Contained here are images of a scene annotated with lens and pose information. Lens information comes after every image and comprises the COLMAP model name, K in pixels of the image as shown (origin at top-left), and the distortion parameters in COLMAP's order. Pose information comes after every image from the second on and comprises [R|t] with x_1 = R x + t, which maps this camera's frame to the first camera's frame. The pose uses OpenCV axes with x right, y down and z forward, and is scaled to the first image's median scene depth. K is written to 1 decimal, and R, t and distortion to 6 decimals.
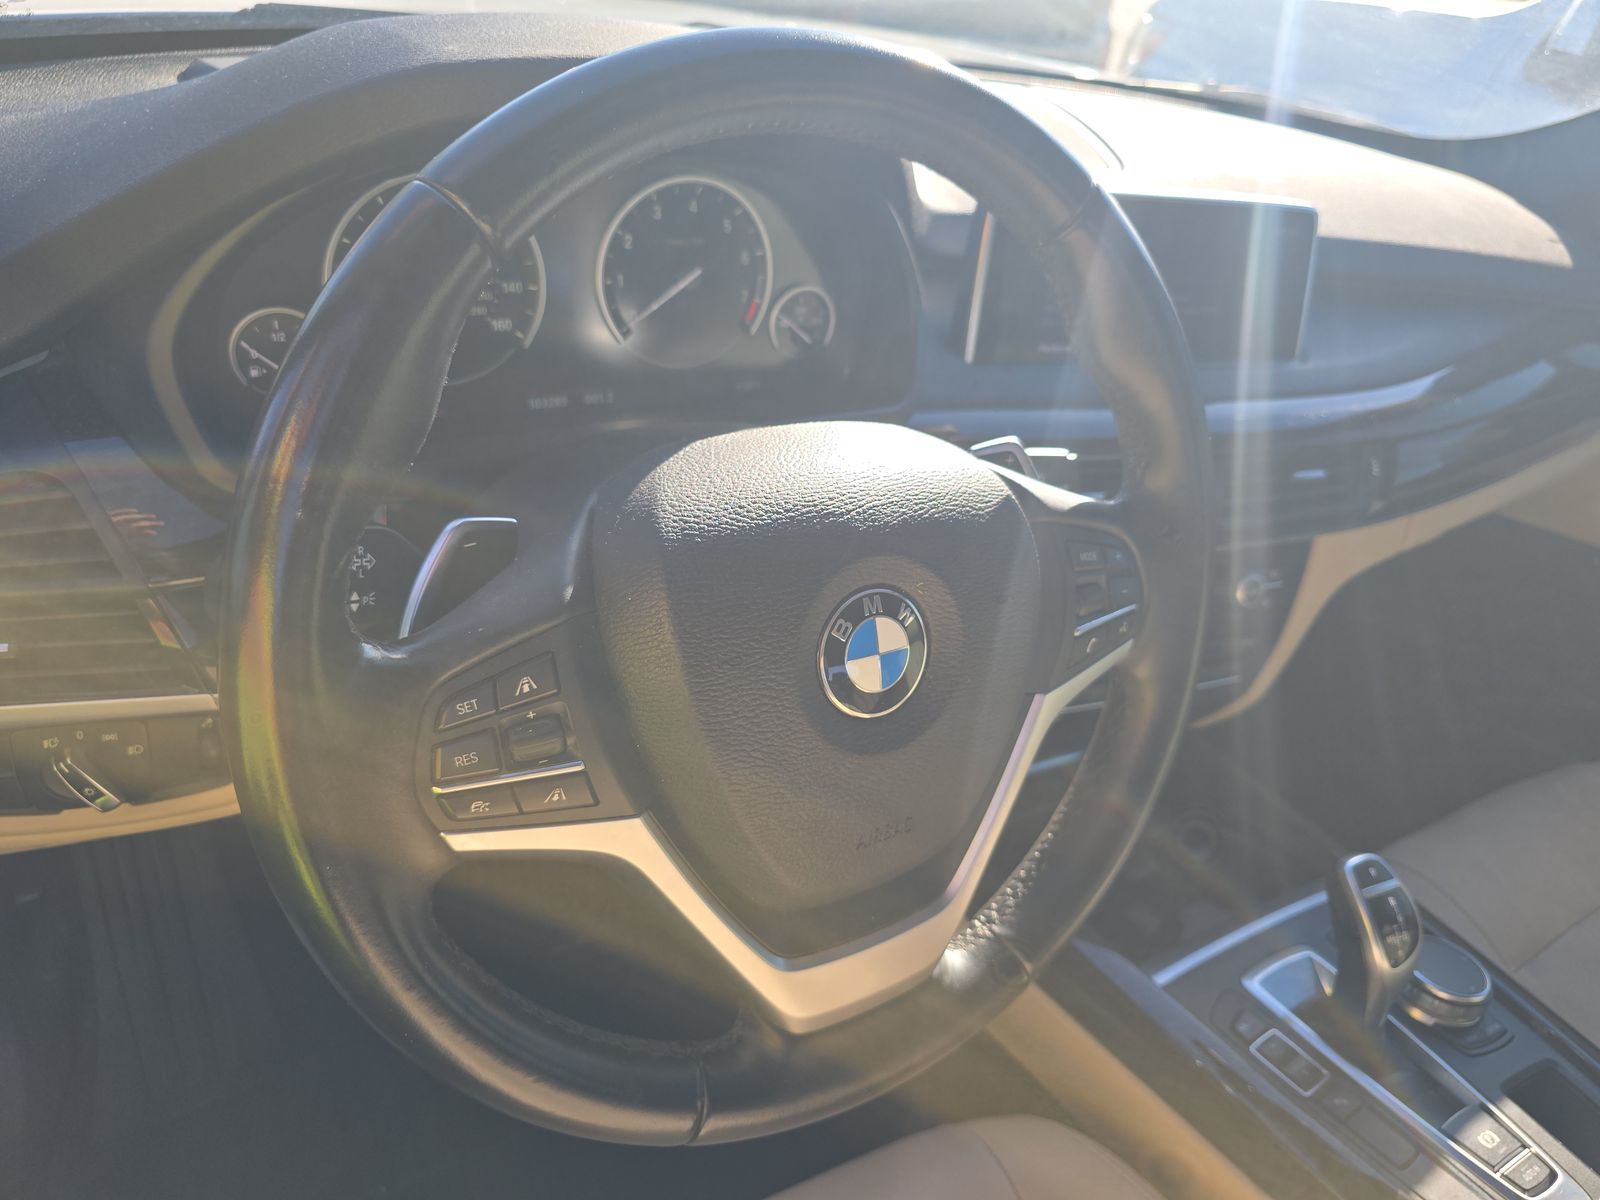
lens RADIAL K [[1093.1, 0, 815.6], [0, 1093.1, 575.9], [0, 0, 1]] dist [0.050954, -0.061610]
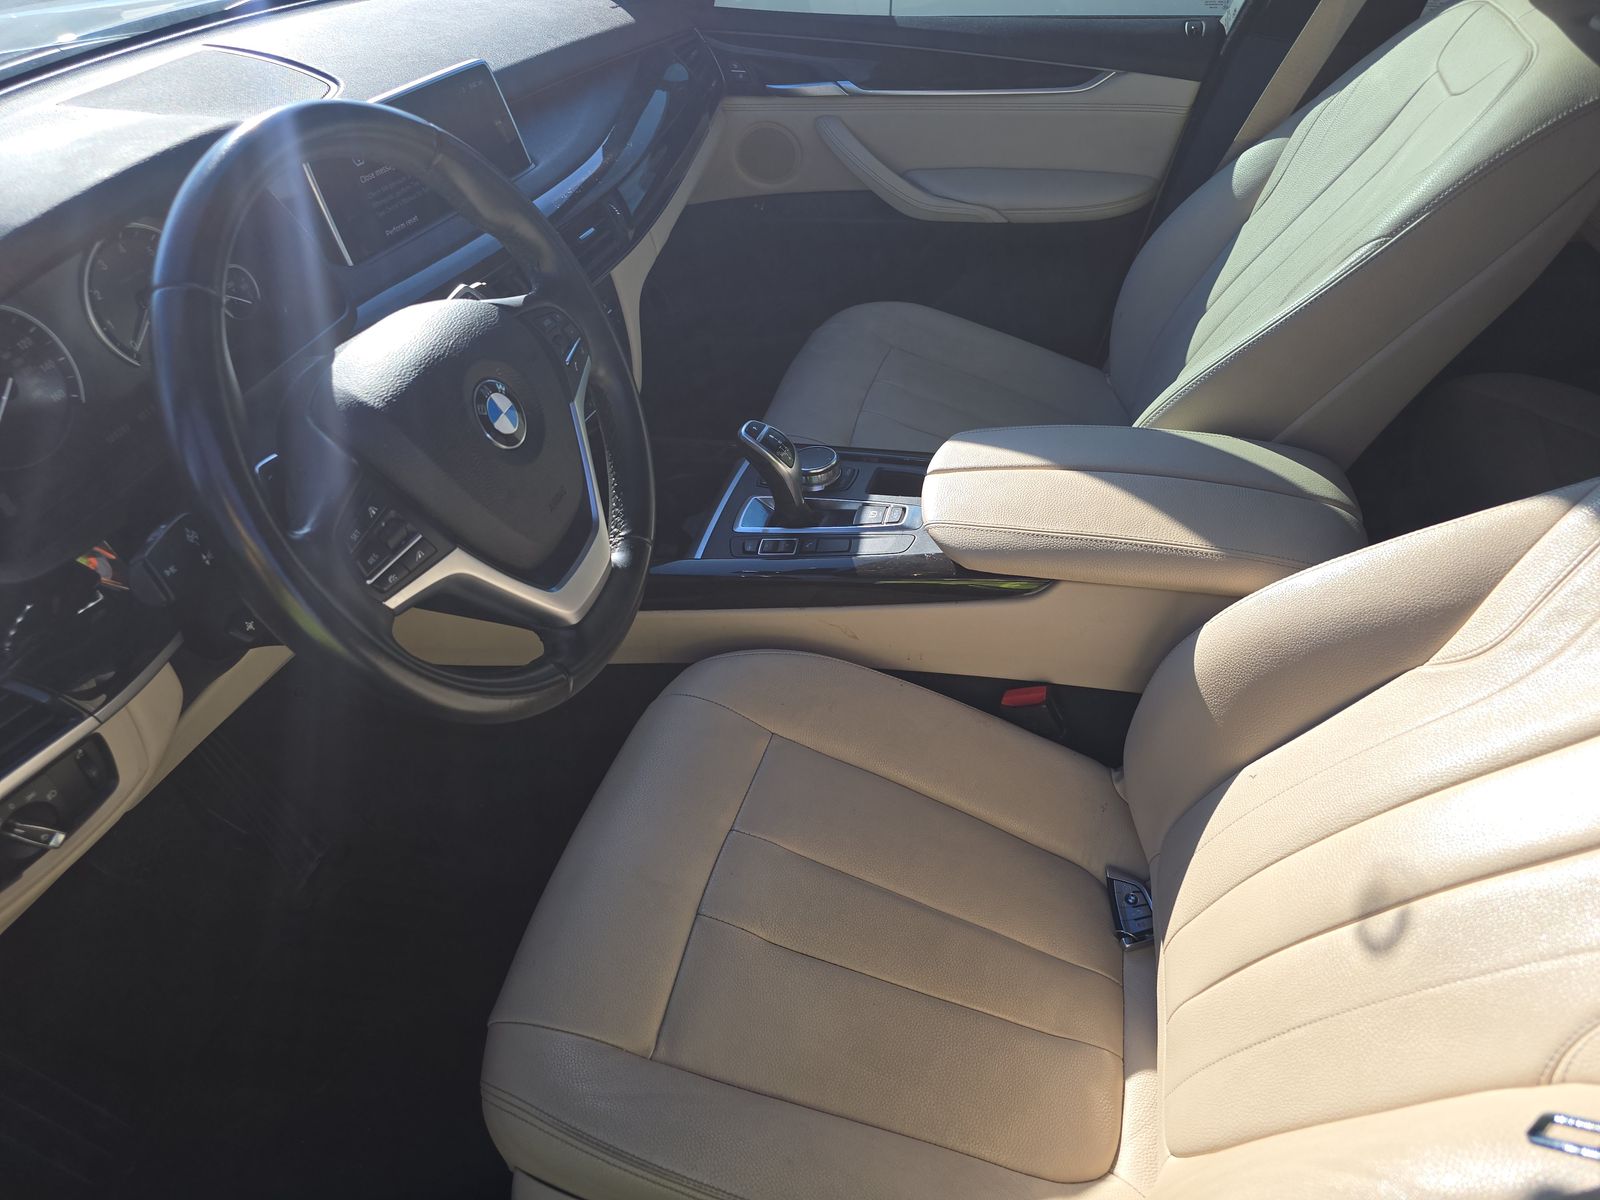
lens RADIAL K [[1069.2, 0, 807.5], [0, 1069.2, 593.7], [0, 0, 1]] dist [0.057931, -0.056529]
pose [[0.684165, -0.586792, 0.433120, -0.307909], [0.506120, 0.809584, 0.297350, 0.021571], [-0.525129, 0.015774, 0.850876, -0.451518]]
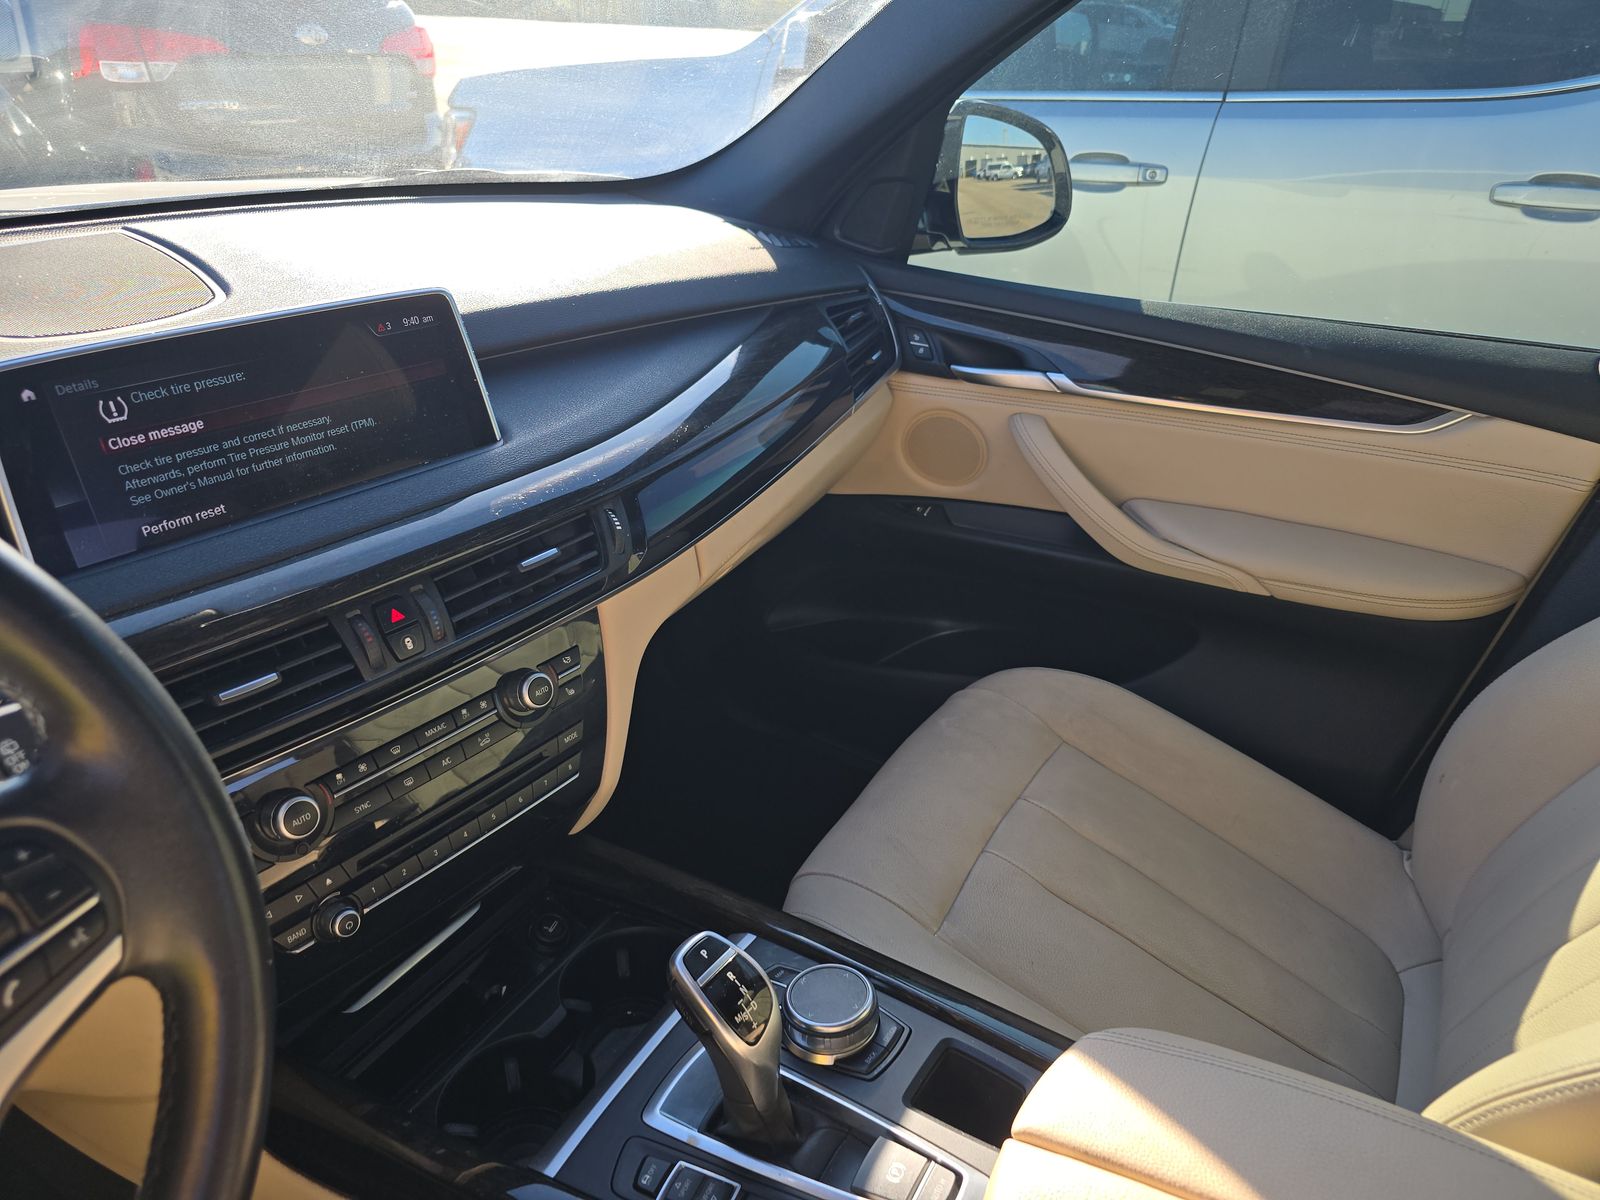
lens RADIAL K [[1069.2, 0, 807.5], [0, 1069.2, 593.7], [0, 0, 1]] dist [0.057931, -0.056529]
pose [[0.863372, -0.348986, 0.364413, 0.349251], [0.365782, 0.930381, 0.024379, -0.004299], [-0.347551, 0.112248, 0.930918, 0.091116]]
